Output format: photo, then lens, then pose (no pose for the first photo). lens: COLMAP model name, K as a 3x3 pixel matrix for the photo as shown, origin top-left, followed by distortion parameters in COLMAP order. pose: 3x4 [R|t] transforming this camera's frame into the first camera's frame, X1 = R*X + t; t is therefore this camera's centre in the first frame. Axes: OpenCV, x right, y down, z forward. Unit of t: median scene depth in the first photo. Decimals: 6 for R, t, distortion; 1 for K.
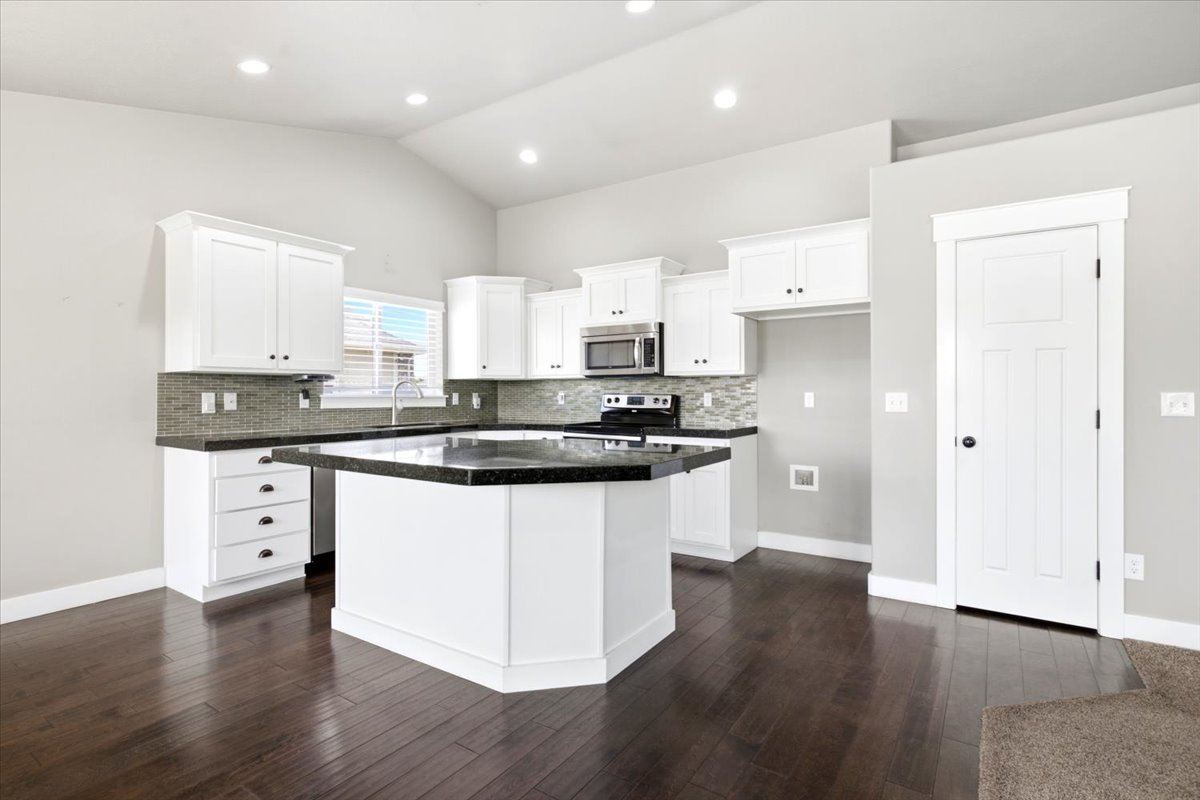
lens RADIAL K [[583.9, 0, 611.6], [0, 583.9, 389.8], [0, 0, 1]] dist [0.003187, 0.000719]
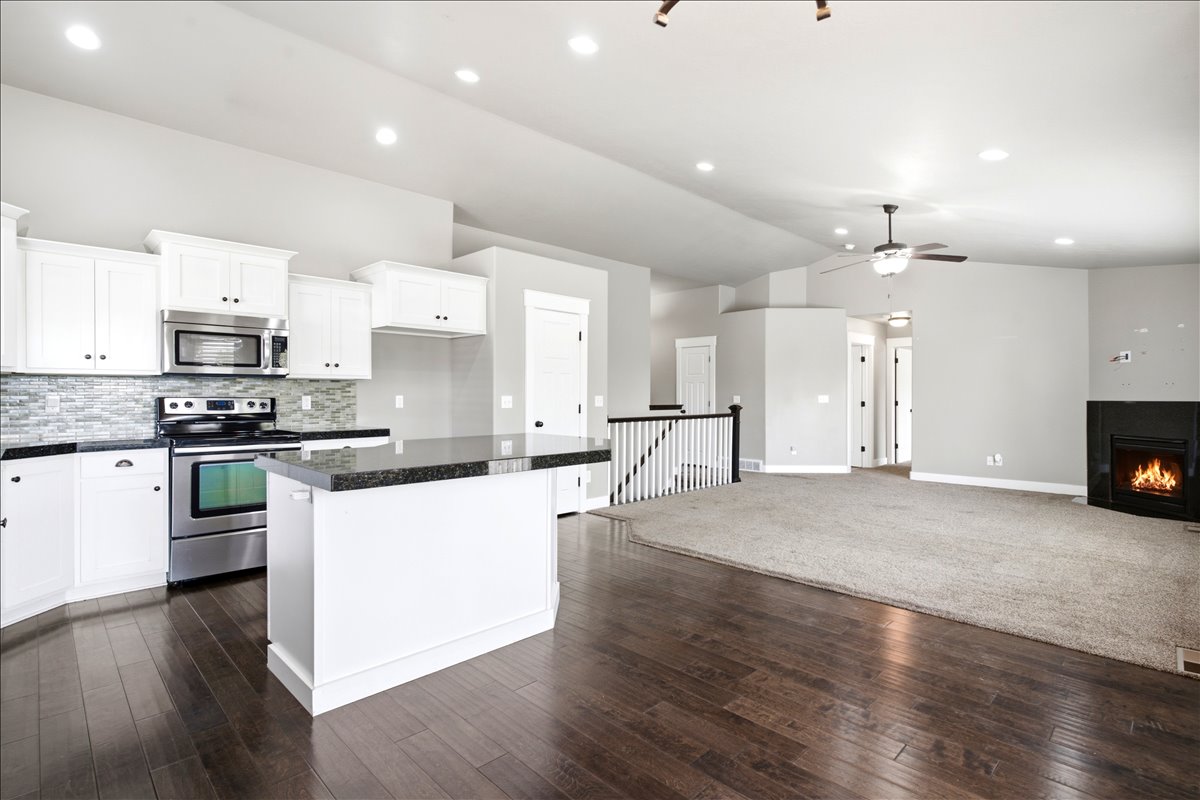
lens RADIAL K [[573.1, 0, 581.2], [0, 573.1, 397.3], [0, 0, 1]] dist [0.004080, -0.003841]
pose [[0.218950, -0.002406, 0.975733, -0.762616], [-0.005662, 0.999977, 0.003737, 0.001422], [-0.975720, -0.006343, 0.218931, 0.366895]]
